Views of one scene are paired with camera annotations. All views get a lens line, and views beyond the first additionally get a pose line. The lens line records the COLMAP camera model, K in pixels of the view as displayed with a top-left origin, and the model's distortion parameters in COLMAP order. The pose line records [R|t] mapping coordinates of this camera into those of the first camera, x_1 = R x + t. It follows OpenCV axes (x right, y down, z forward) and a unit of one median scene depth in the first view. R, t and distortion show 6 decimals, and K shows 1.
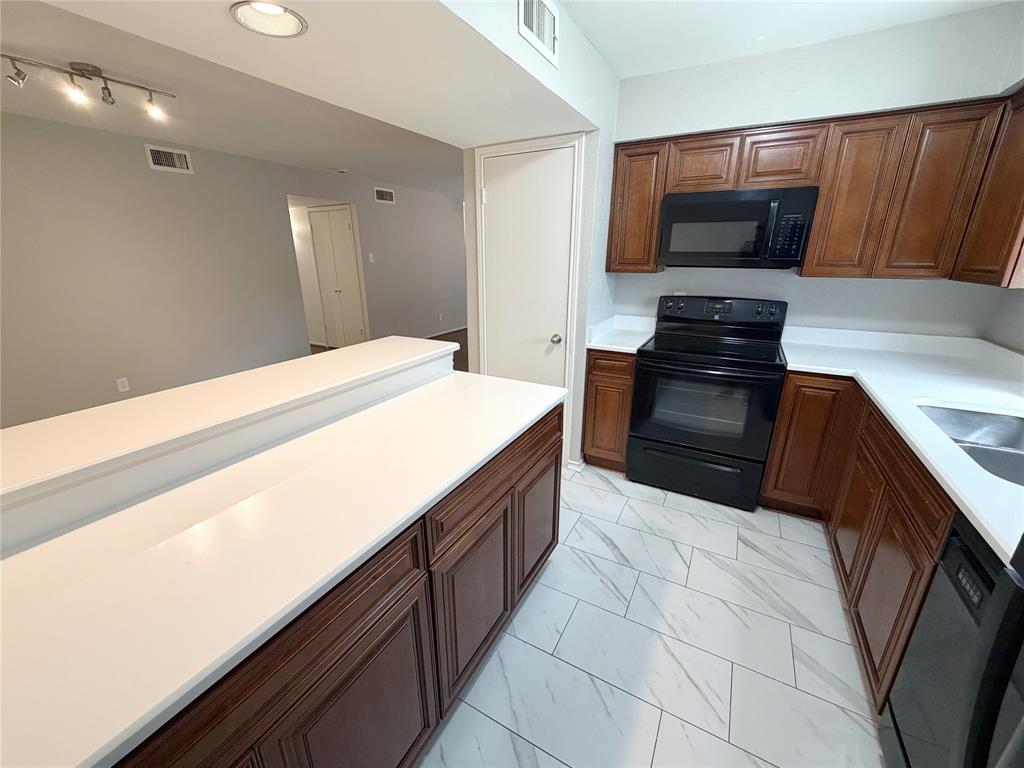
lens RADIAL K [[408.9, 0, 510.2], [0, 408.9, 388.6], [0, 0, 1]] dist [0.003624, -0.000811]
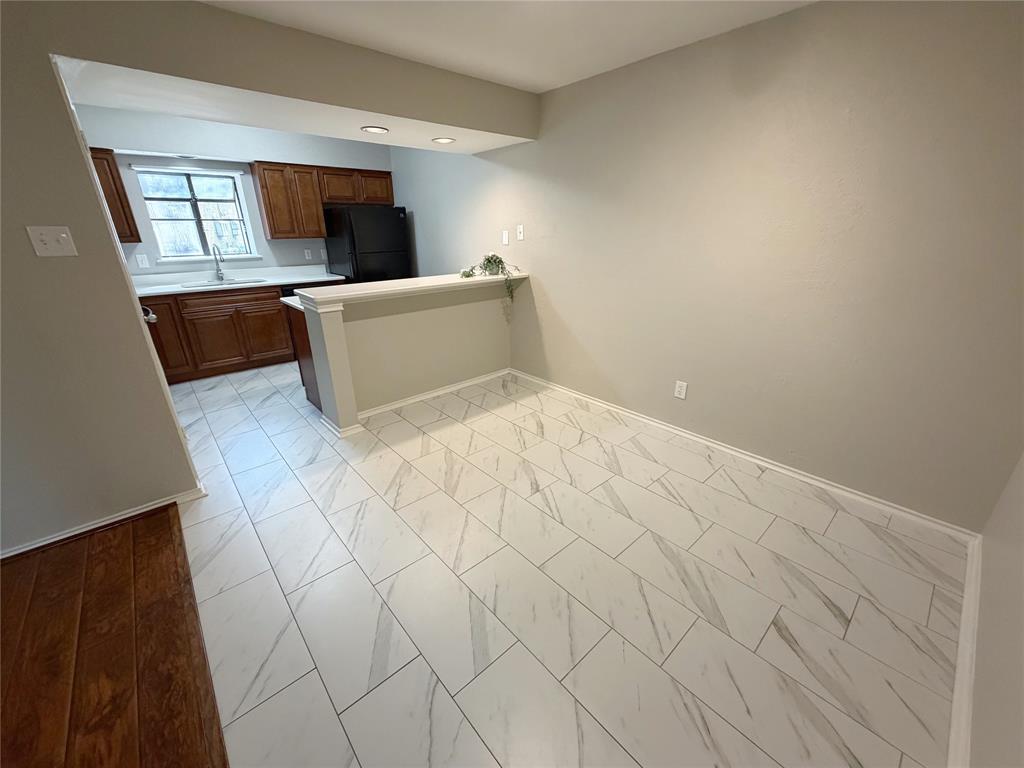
lens RADIAL K [[408.9, 0, 509.1], [0, 408.9, 384.1], [0, 0, 1]] dist [0.003624, -0.000811]
pose [[-0.940302, -0.109761, 0.322157, -1.196904], [0.122389, 0.774199, 0.620997, -0.581000], [-0.317575, 0.623353, -0.714547, 1.788116]]
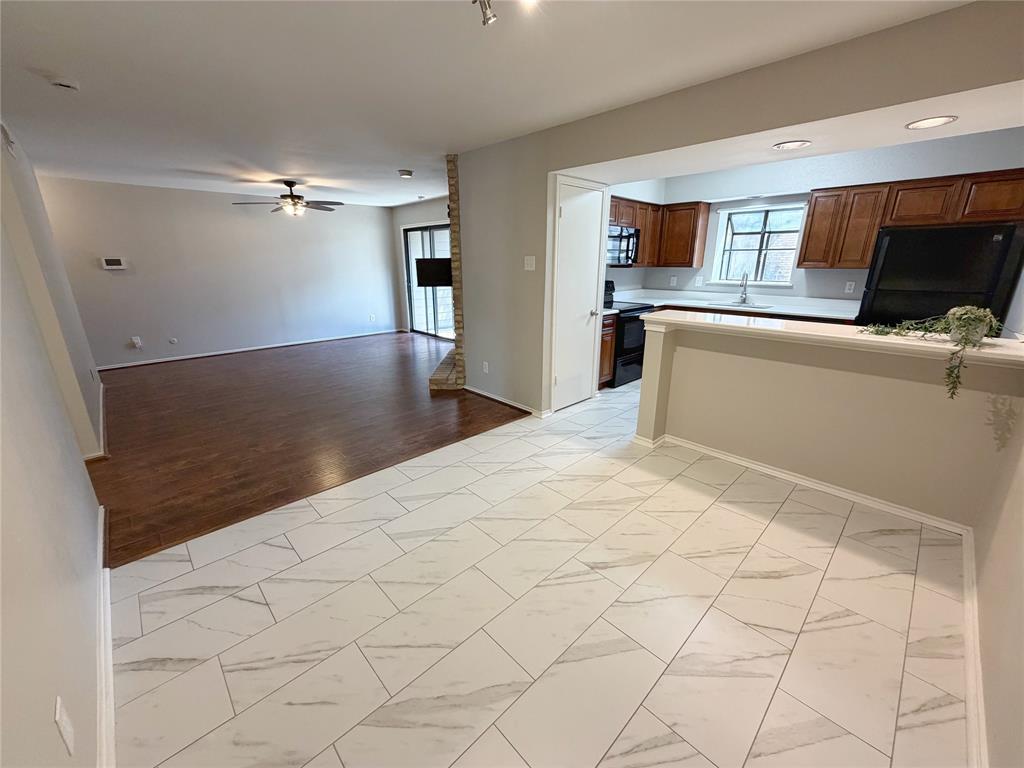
lens RADIAL K [[408.9, 0, 511.3], [0, 408.9, 381.2], [0, 0, 1]] dist [0.003624, -0.000811]
pose [[0.306636, -0.270243, 0.912657, -1.709629], [0.309407, 0.935074, 0.172925, -0.284750], [-0.900134, 0.229358, 0.370343, 0.915445]]
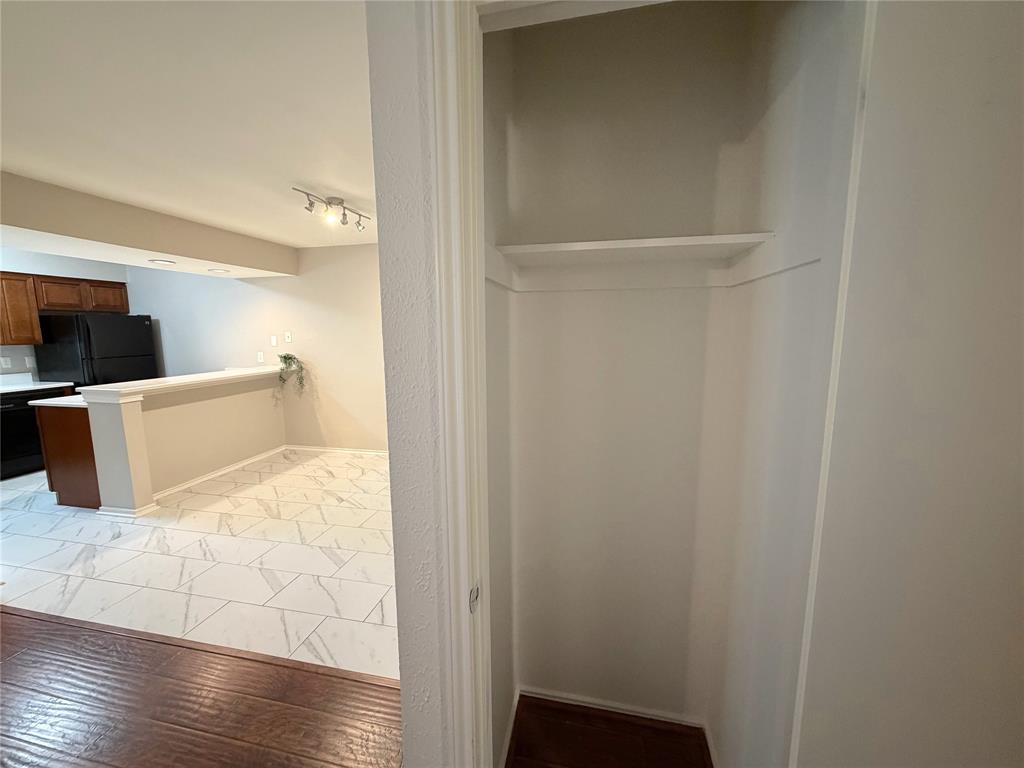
lens RADIAL K [[408.9, 0, 510.3], [0, 408.9, 386.1], [0, 0, 1]] dist [0.003624, -0.000811]
pose [[-0.960569, 0.051220, -0.273283, -1.166720], [-0.077611, 0.894425, 0.440431, -0.839923], [0.266990, 0.444274, -0.855182, 2.504516]]
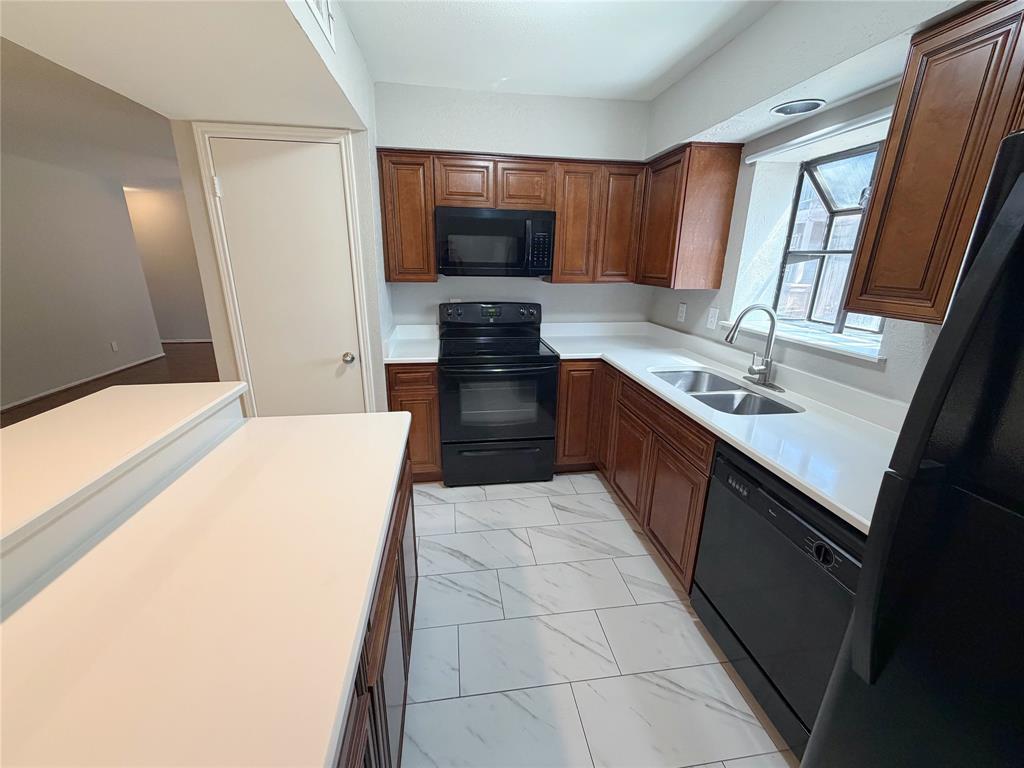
lens RADIAL K [[408.9, 0, 513.0], [0, 408.9, 388.0], [0, 0, 1]] dist [0.003624, -0.000811]
pose [[0.796367, -0.170239, 0.580361, -0.150937], [0.177890, 0.983054, 0.044263, -0.038523], [-0.578062, 0.067991, 0.813155, 0.087905]]
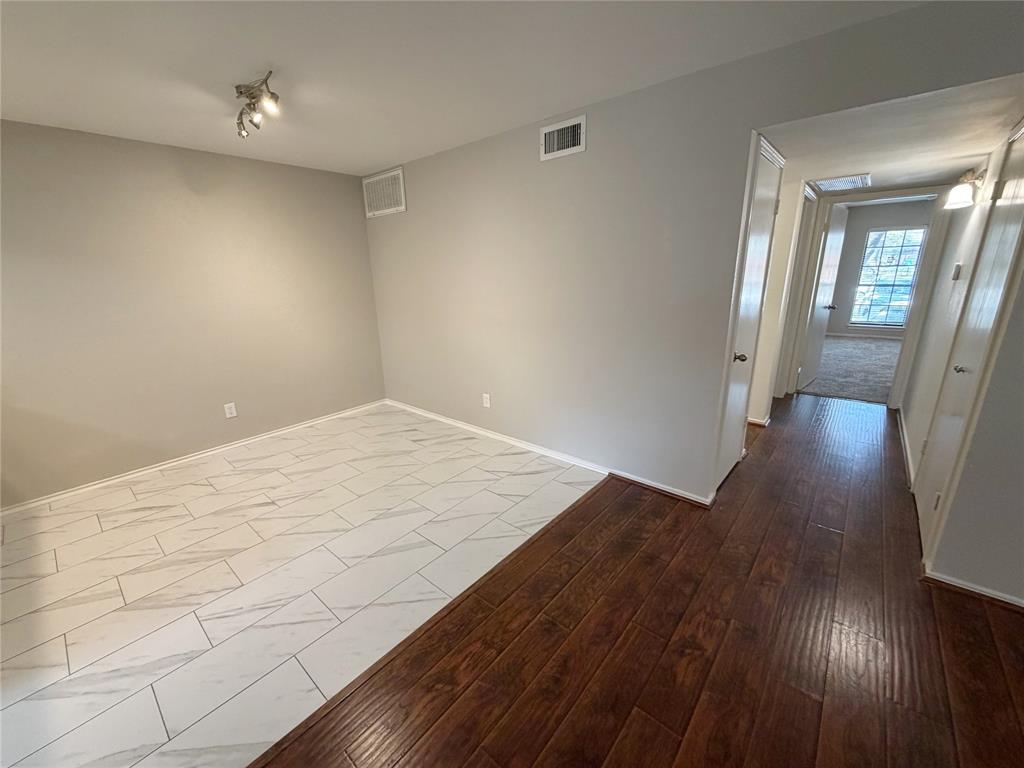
lens RADIAL K [[408.9, 0, 509.8], [0, 408.9, 382.0], [0, 0, 1]] dist [0.003624, -0.000811]
pose [[-0.216643, 0.276834, -0.936178, -0.059558], [-0.287514, 0.898329, 0.332176, -0.637160], [0.932953, 0.341127, -0.115023, 1.861066]]
